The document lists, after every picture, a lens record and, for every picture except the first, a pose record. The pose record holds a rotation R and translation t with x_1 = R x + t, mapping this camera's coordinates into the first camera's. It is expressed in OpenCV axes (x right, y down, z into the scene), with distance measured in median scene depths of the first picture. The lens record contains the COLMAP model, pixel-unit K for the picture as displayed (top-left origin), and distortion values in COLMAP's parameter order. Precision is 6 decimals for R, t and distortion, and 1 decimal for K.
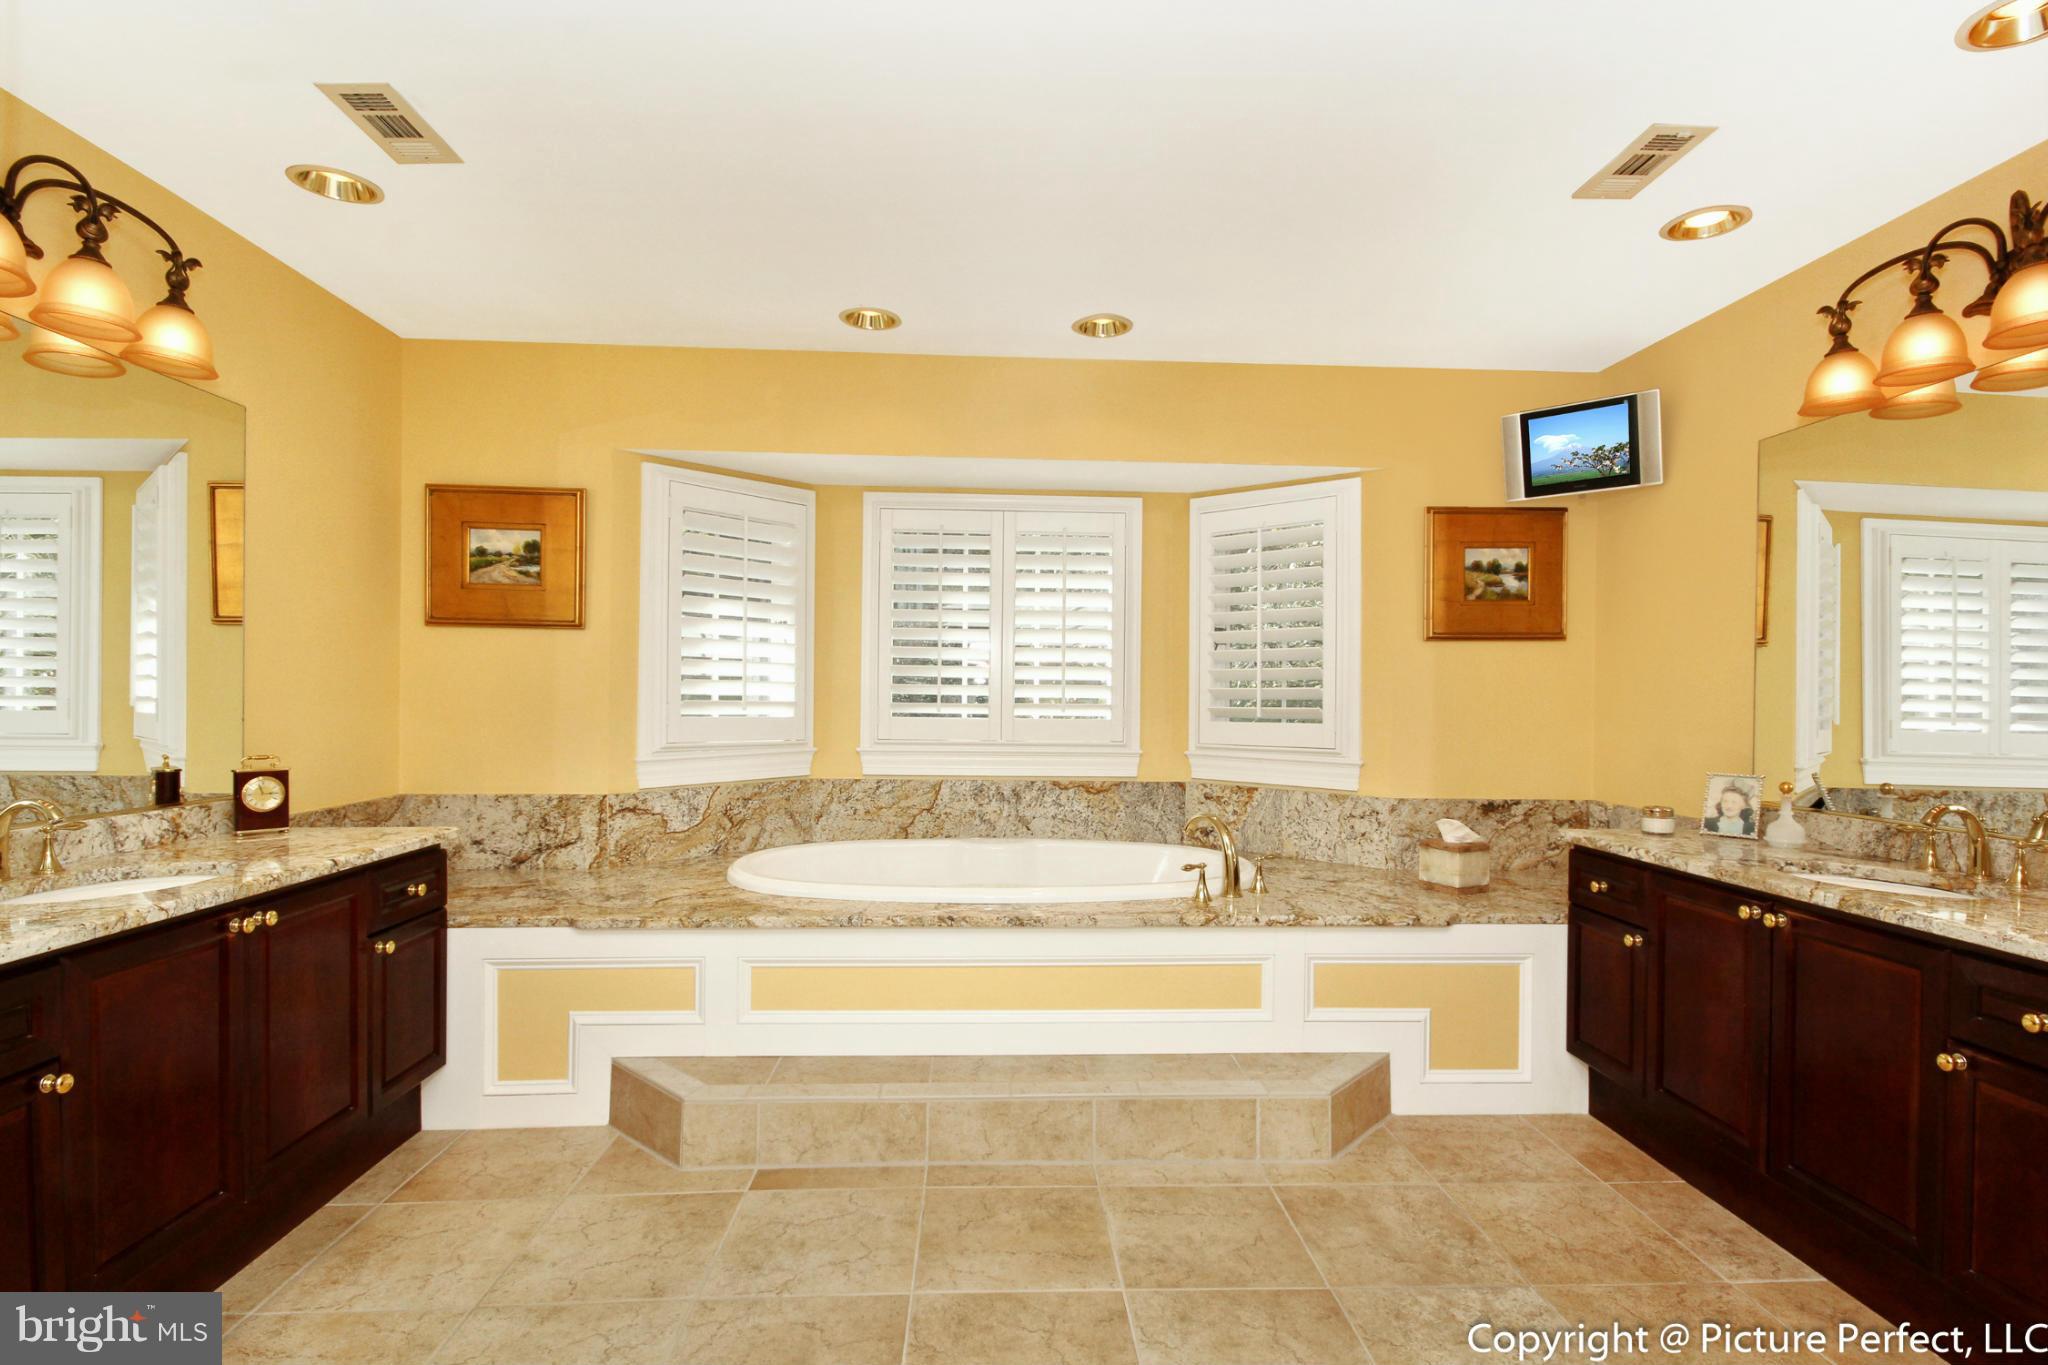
lens RADIAL K [[990.3, 0, 1025.0], [0, 990.3, 696.4], [0, 0, 1]] dist [0.005473, 0.000768]
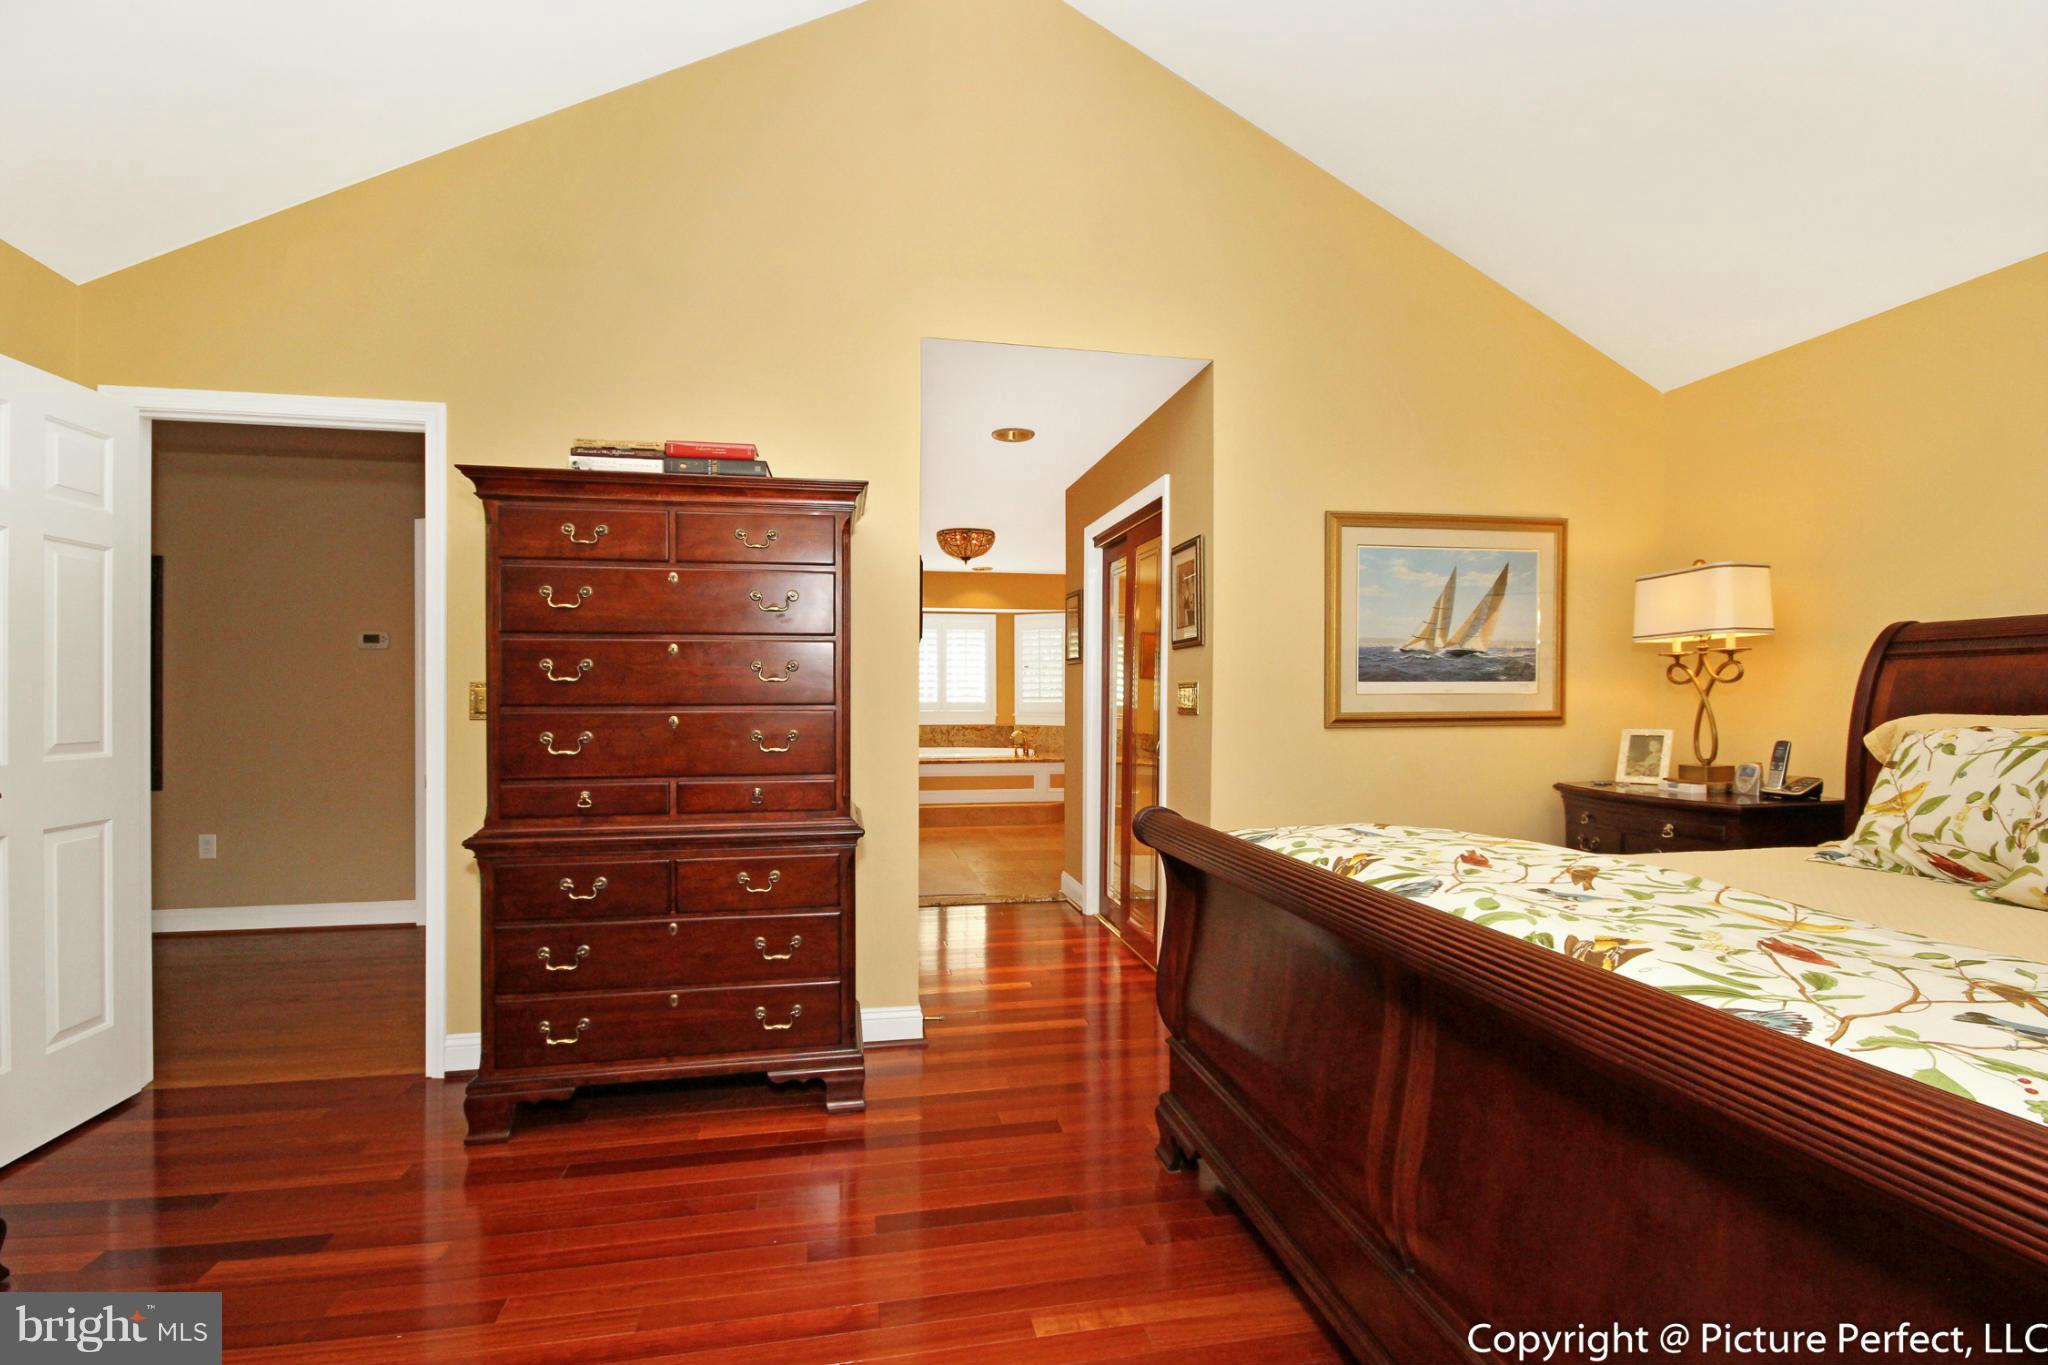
lens RADIAL K [[987.8, 0, 1024.0], [0, 987.8, 682.5], [0, 0, 1]] dist [-0.001331, -0.000179]
pose [[0.989702, -0.008373, 0.142895, -0.256529], [0.008856, 0.999957, -0.002748, -0.027822], [-0.142866, 0.003985, 0.989734, -2.254962]]
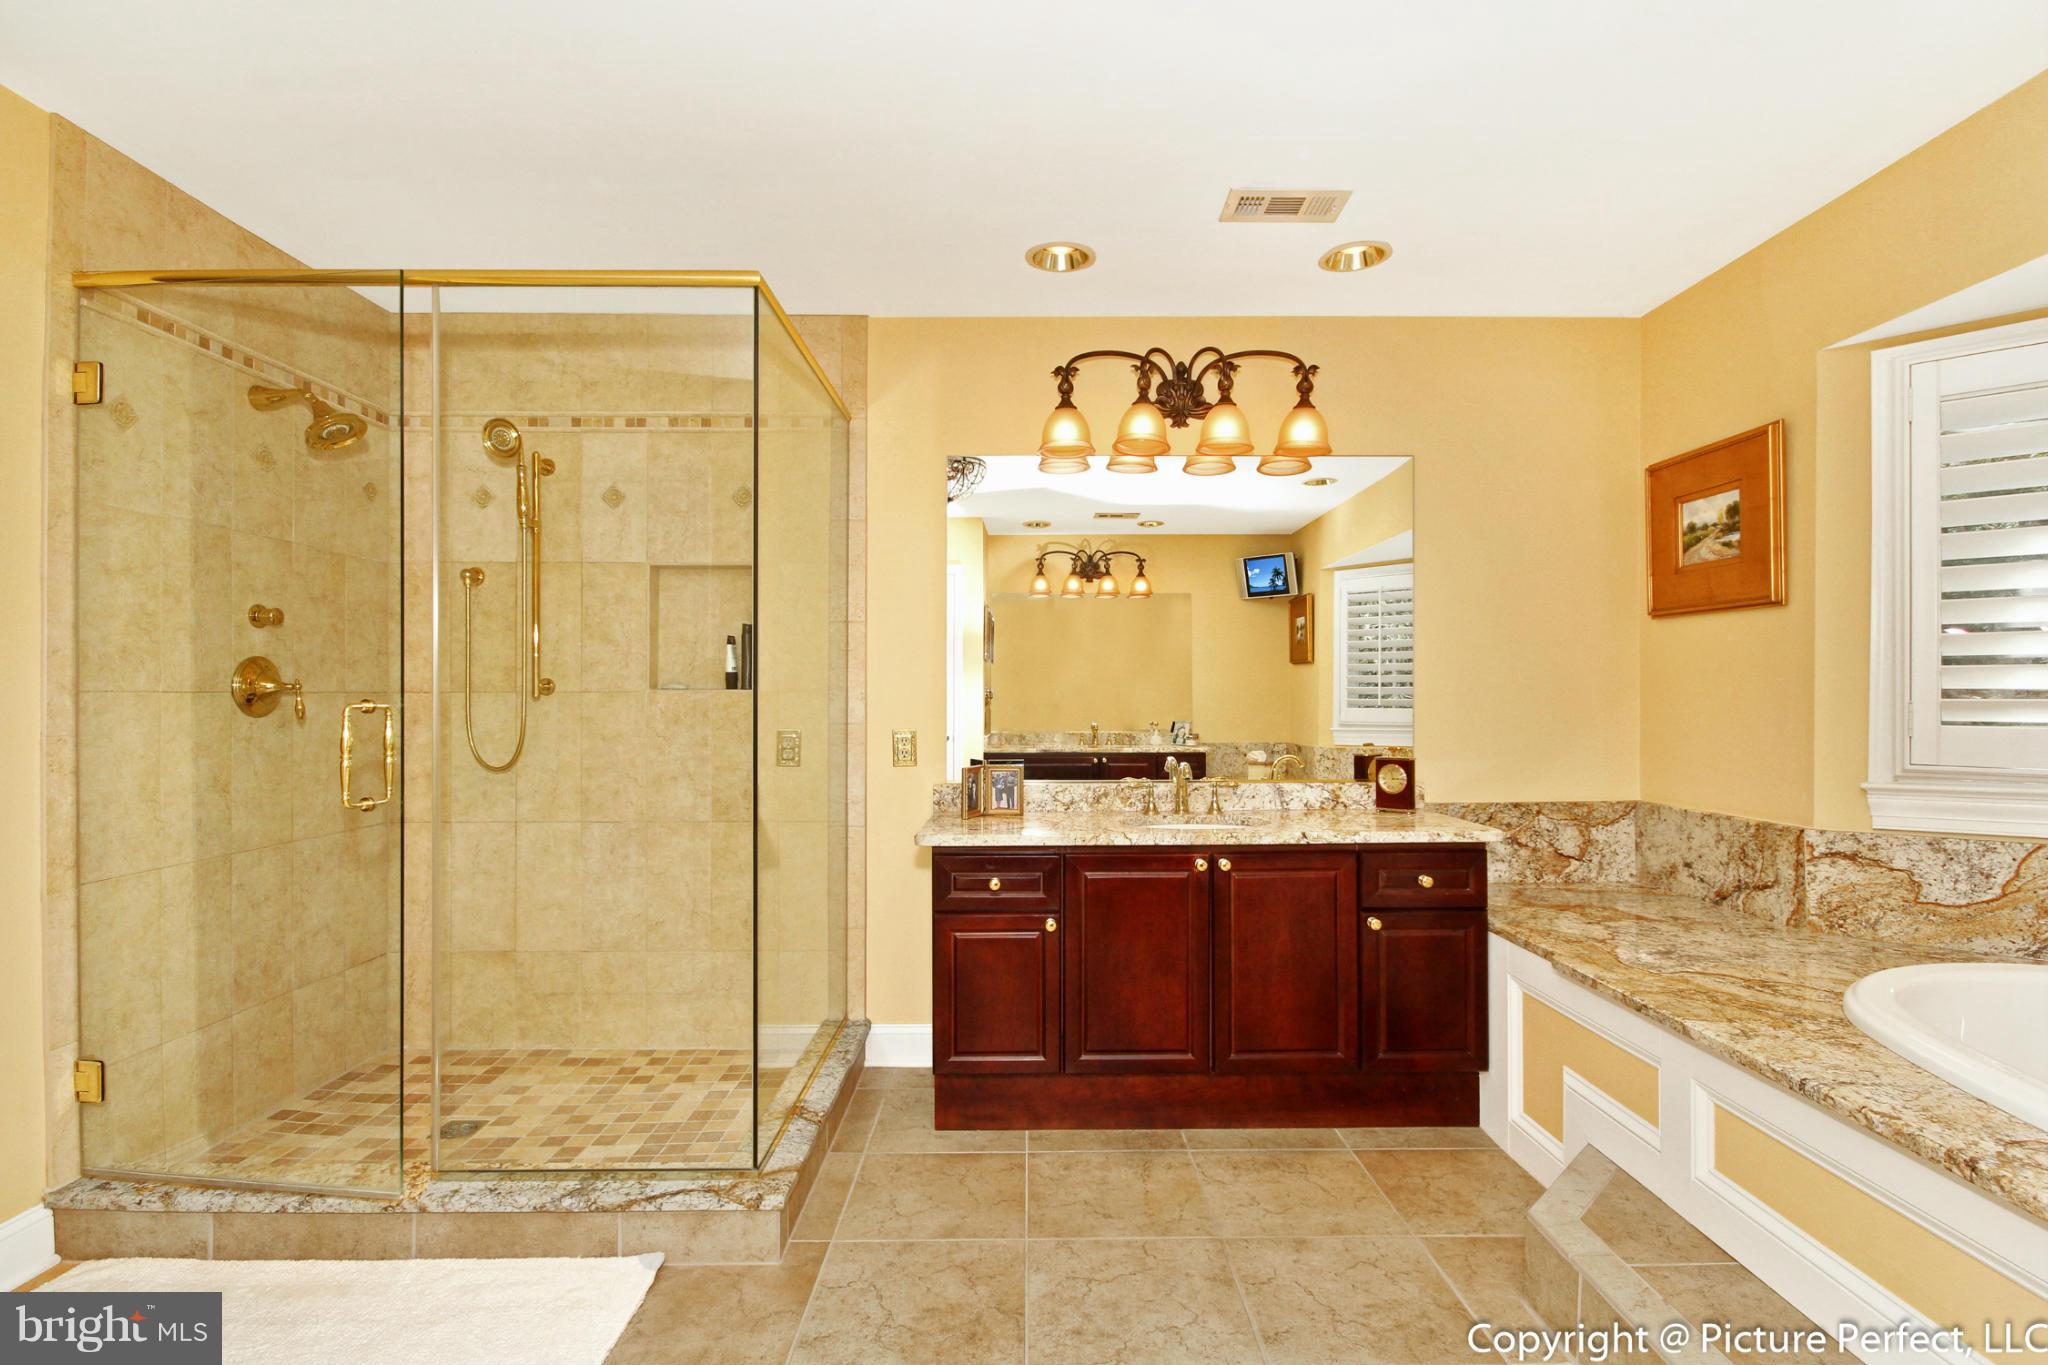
lens RADIAL K [[962.0, 0, 1032.1], [0, 962.0, 691.4], [0, 0, 1]] dist [-0.002277, -0.000513]
pose [[-0.030367, -0.015982, -0.999411, 0.375758], [0.002918, 0.999866, -0.016078, 0.009792], [0.999535, -0.003404, -0.030316, 0.565533]]
